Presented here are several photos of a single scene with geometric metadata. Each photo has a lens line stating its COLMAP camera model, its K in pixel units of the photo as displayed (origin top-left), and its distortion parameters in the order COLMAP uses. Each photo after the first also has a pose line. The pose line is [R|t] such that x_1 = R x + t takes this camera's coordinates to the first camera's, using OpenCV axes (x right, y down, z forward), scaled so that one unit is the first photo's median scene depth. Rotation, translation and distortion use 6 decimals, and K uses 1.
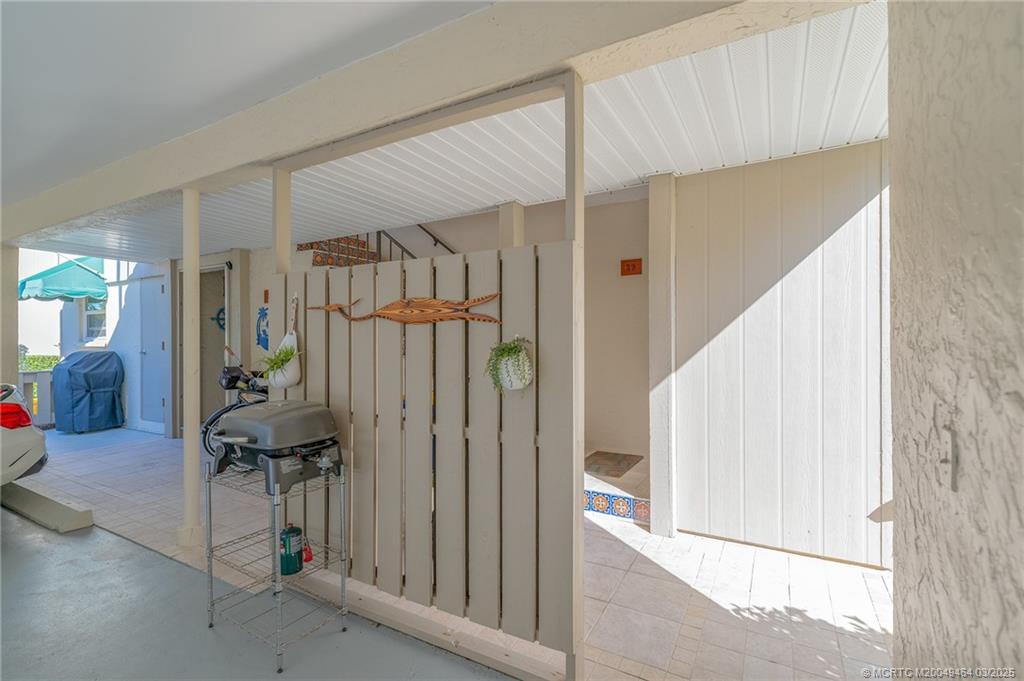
lens RADIAL K [[457.2, 0, 514.2], [0, 457.2, 343.5], [0, 0, 1]] dist [-0.000289, -0.000059]
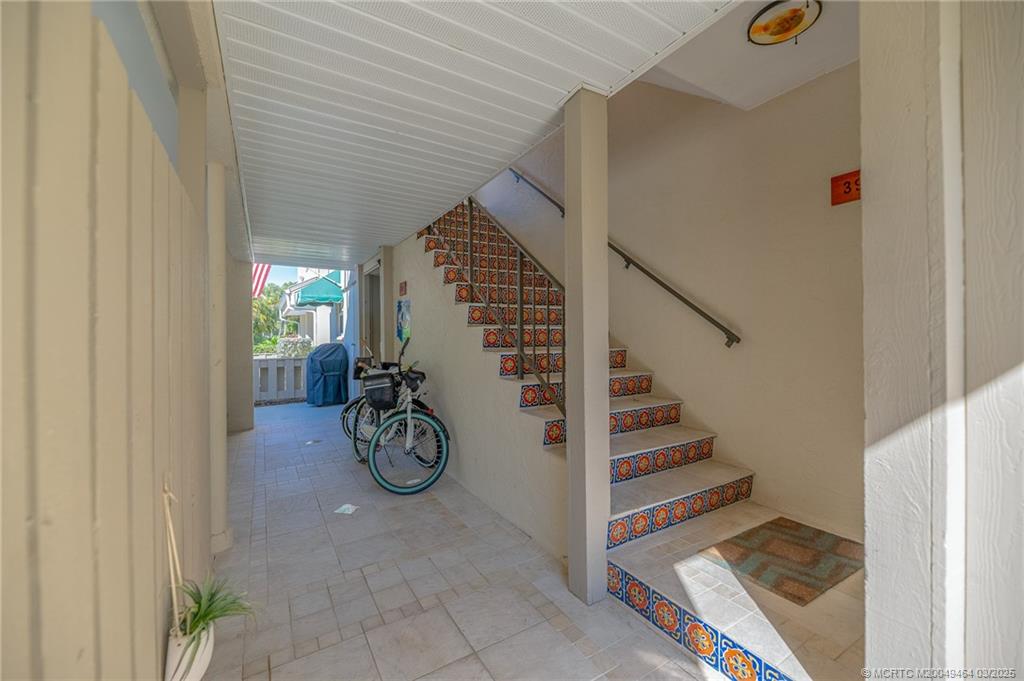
lens RADIAL K [[409.6, 0, 510.6], [0, 409.6, 338.2], [0, 0, 1]] dist [-0.002285, -0.000110]
pose [[0.869716, -0.003370, -0.493541, 0.158310], [0.001726, 0.999991, -0.003787, 0.013355], [0.493549, 0.002442, 0.869714, 0.431130]]
